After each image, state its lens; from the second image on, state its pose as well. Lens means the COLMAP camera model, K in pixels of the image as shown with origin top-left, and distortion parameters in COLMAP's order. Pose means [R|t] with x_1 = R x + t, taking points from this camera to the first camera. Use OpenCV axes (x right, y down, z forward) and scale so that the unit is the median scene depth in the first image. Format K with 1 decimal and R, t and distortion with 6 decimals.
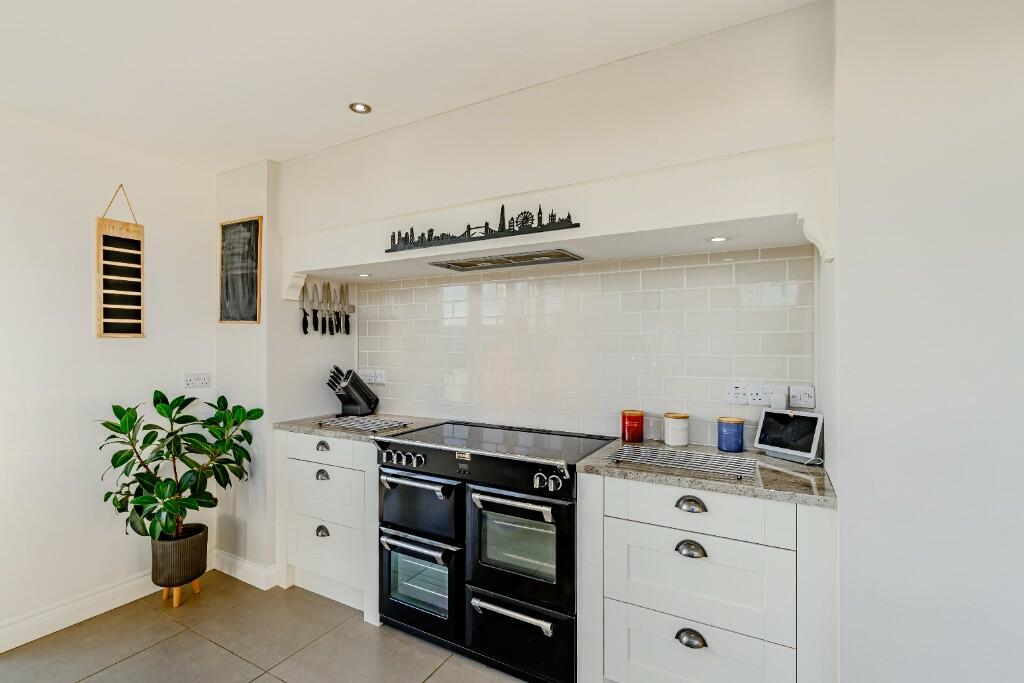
lens RADIAL K [[460.5, 0, 512.0], [0, 460.5, 341.5], [0, 0, 1]] dist [-0.002653, -0.000192]
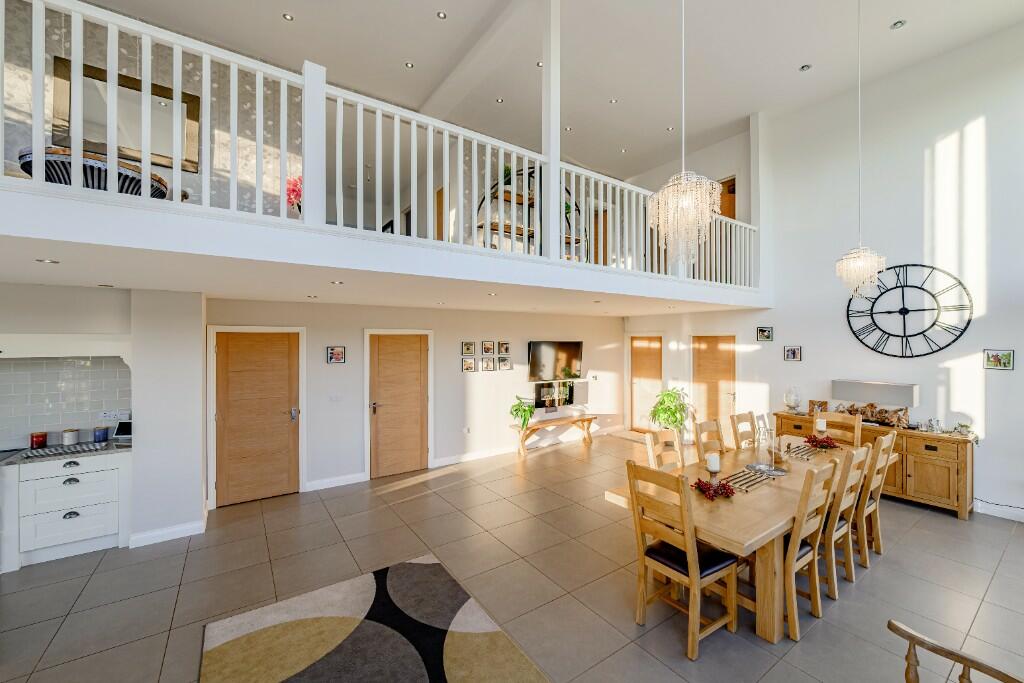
lens RADIAL K [[405.9, 0, 512.0], [0, 405.9, 341.5], [0, 0, 1]] dist [0.000285, -0.000070]
pose [[0.444199, -0.003403, 0.895922, -0.387174], [-0.006292, 0.999956, 0.006918, -0.258587], [-0.895906, -0.008710, 0.444158, -1.554949]]
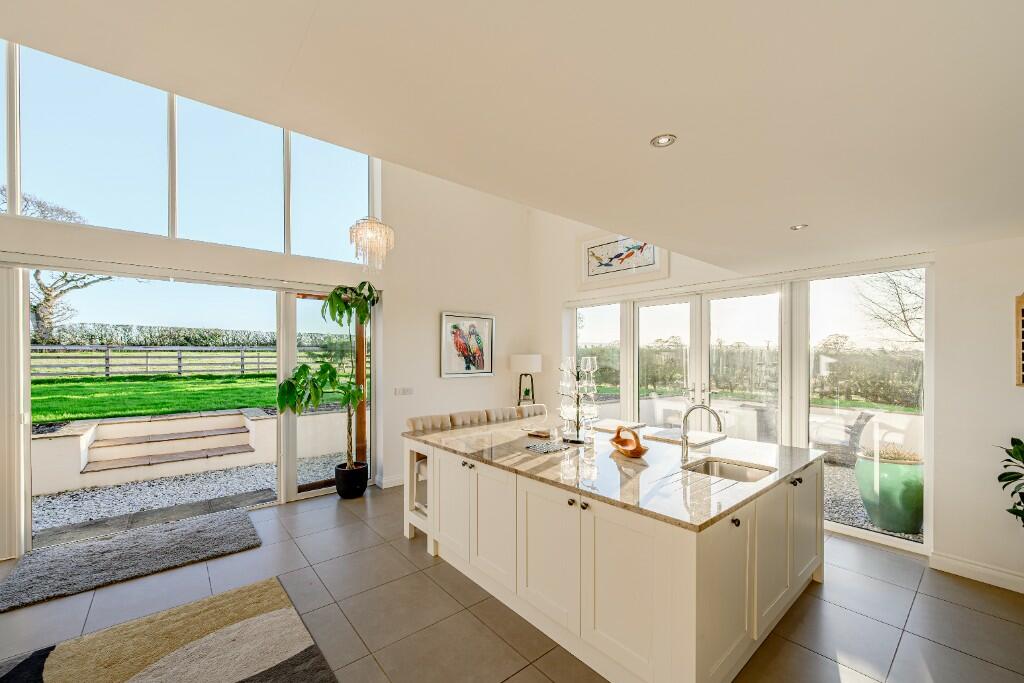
lens RADIAL K [[409.6, 0, 530.3], [0, 409.6, 357.6], [0, 0, 1]] dist [0.000385, 0.000040]
pose [[-0.333690, 0.002866, -0.942679, 0.746844], [0.006967, 0.999976, 0.000574, -0.108521], [0.942657, -0.006376, -0.333701, 0.058894]]
